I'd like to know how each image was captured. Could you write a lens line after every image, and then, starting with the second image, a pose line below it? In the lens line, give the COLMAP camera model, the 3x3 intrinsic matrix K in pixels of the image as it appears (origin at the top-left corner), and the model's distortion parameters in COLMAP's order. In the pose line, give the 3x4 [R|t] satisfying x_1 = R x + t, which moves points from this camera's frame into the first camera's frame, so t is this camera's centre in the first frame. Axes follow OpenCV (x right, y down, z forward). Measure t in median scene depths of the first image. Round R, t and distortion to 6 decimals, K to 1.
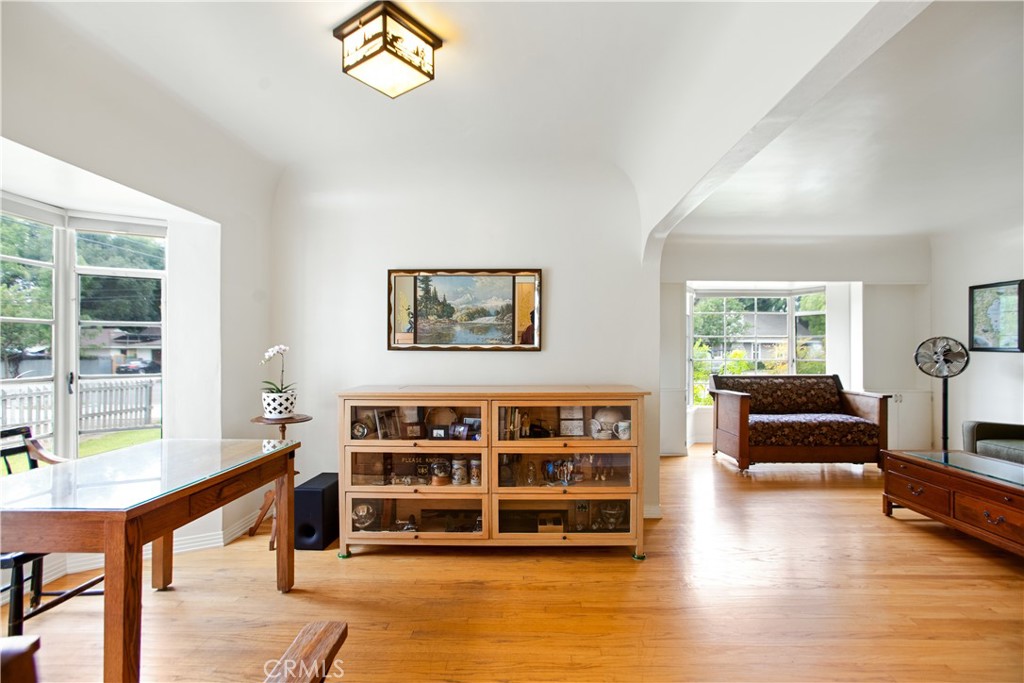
lens RADIAL K [[463.2, 0, 512.9], [0, 463.2, 348.2], [0, 0, 1]] dist [-0.030261, 0.003759]
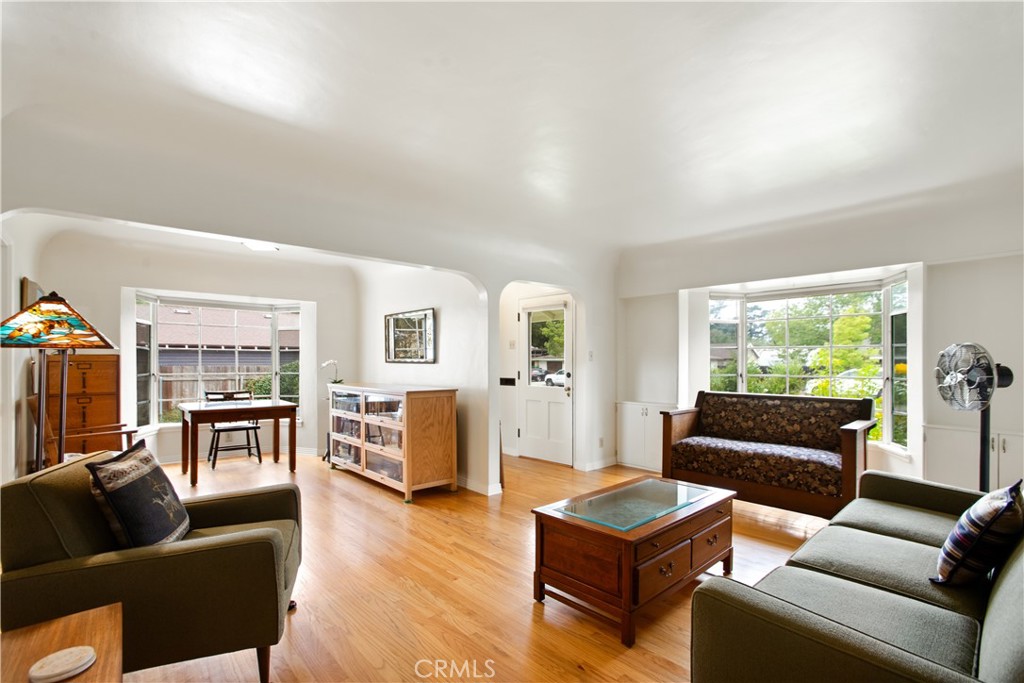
lens RADIAL K [[469.9, 0, 509.8], [0, 469.9, 359.0], [0, 0, 1]] dist [-0.011726, 0.000259]
pose [[0.688548, -0.001444, -0.725189, 0.980329], [-0.000873, 0.999996, -0.002820, -0.003087], [0.725190, 0.002575, 0.688544, 0.111758]]
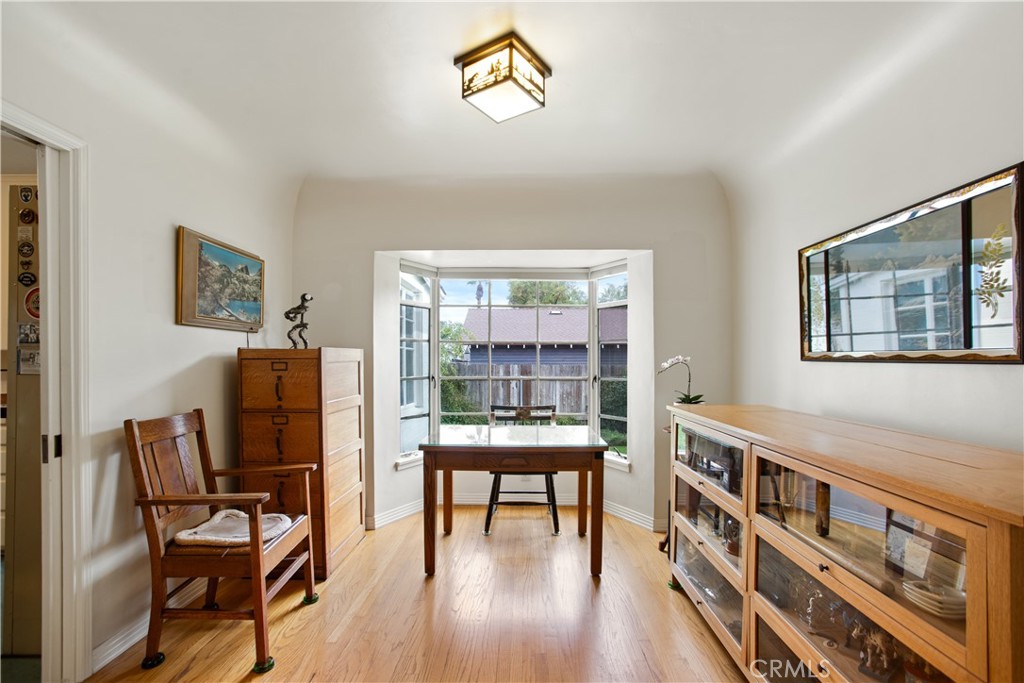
lens RADIAL K [[469.9, 0, 516.4], [0, 469.9, 360.6], [0, 0, 1]] dist [-0.011726, 0.000259]
pose [[0.015124, 0.002546, -0.999882, 0.347726], [0.001063, 0.999996, 0.002563, 0.001133], [0.999885, -0.001102, 0.015121, 0.413076]]
